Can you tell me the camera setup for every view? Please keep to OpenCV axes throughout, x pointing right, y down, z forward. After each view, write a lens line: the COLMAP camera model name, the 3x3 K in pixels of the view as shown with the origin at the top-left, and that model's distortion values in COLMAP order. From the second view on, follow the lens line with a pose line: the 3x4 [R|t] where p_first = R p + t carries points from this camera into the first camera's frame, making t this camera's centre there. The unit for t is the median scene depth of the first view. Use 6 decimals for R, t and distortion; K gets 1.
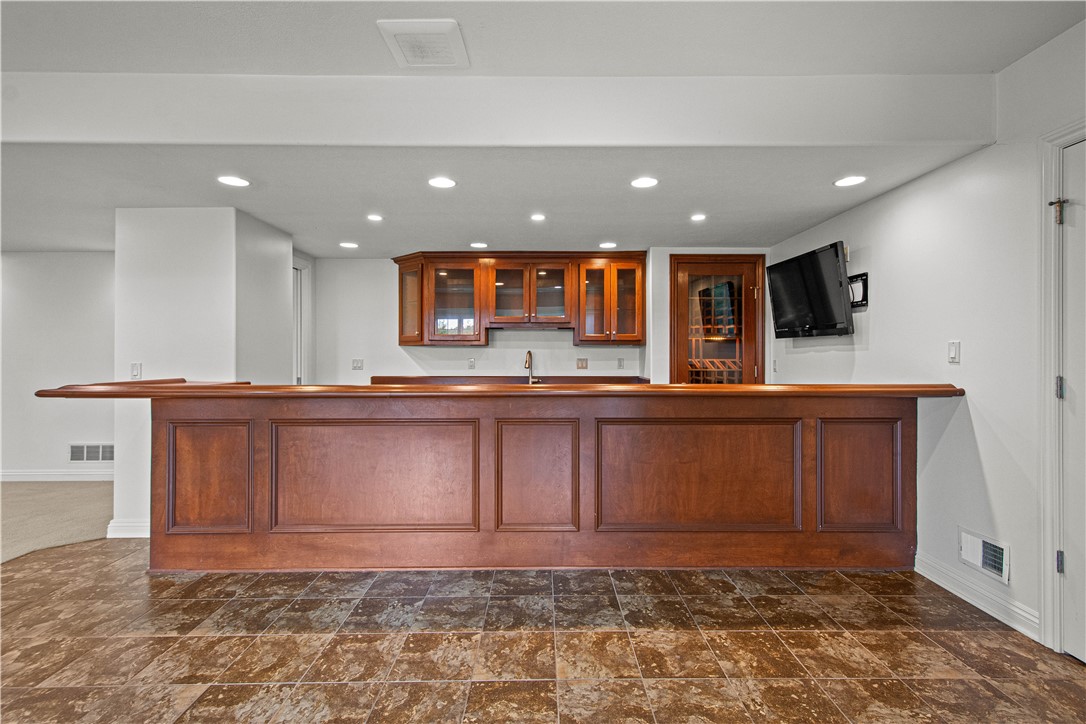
lens RADIAL K [[487.5, 0, 539.5], [0, 487.5, 359.2], [0, 0, 1]] dist [0.009931, -0.000017]
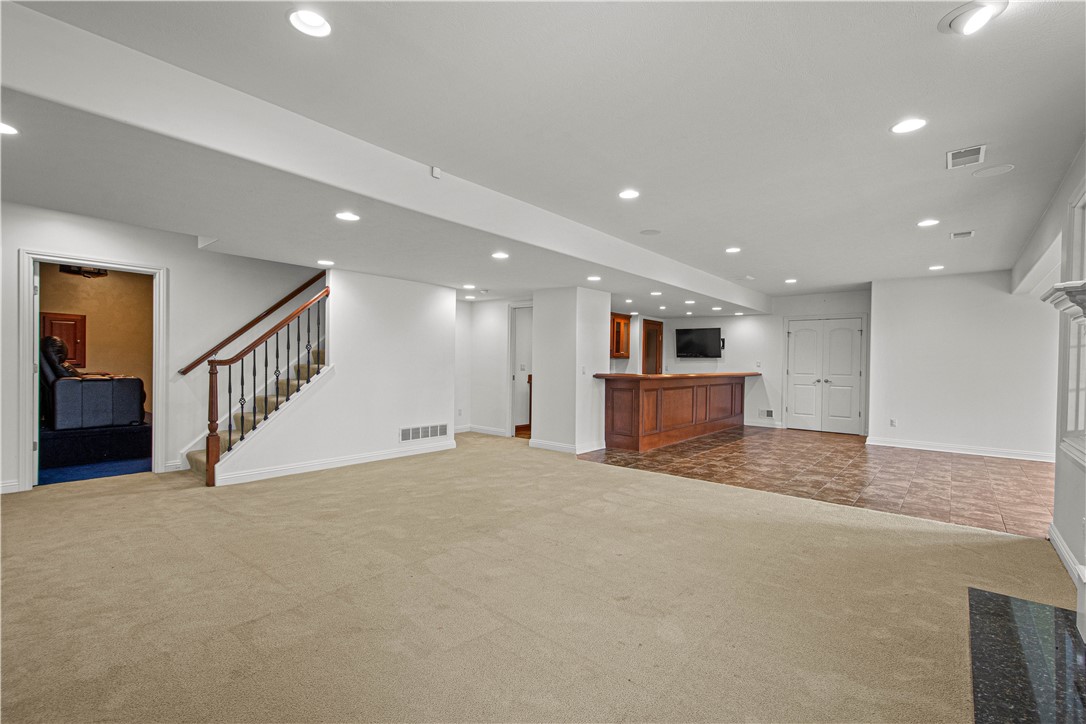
lens RADIAL K [[487.5, 0, 539.5], [0, 487.5, 359.2], [0, 0, 1]] dist [0.009931, -0.000017]
pose [[0.656798, 0.014312, 0.753930, -2.472346], [-0.006780, 0.999892, -0.013074, 0.006093], [-0.754036, 0.003475, 0.656824, -0.177991]]
